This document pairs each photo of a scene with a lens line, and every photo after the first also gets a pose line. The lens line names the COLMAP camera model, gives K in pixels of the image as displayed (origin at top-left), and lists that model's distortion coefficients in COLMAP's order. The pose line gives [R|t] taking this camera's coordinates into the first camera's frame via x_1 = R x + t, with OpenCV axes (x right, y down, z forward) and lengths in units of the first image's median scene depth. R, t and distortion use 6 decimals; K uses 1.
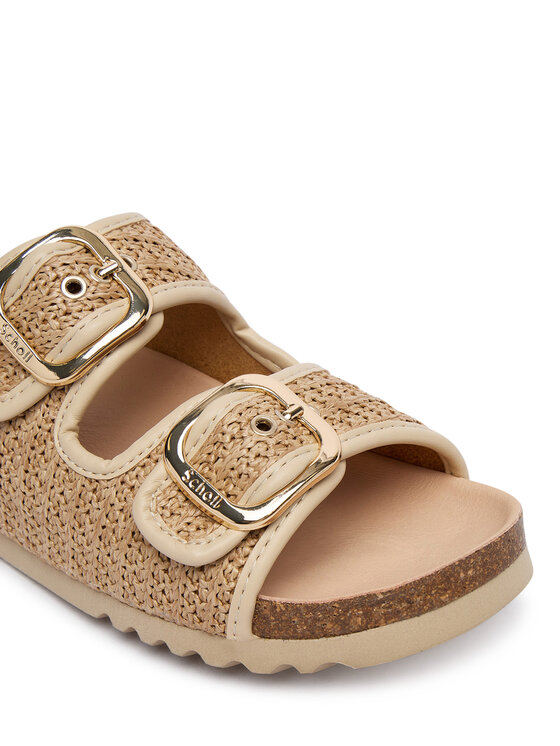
lens RADIAL K [[1255.9, 0, 383.8], [0, 1255.9, 373.7], [0, 0, 1]] dist [-0.009830, -0.184950]
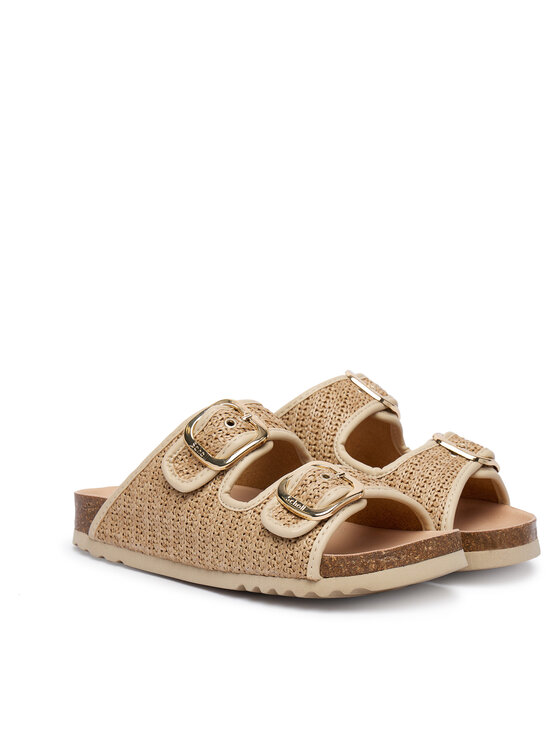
lens RADIAL K [[2180.3, 0, 280.0], [0, 2180.3, 373.0], [0, 0, 1]] dist [0.076675, 0.110046]
pose [[0.996092, -0.022975, -0.085285, 0.132521], [-0.012176, 0.920642, -0.390217, 1.242738], [0.087482, 0.389731, 0.916764, -2.264382]]
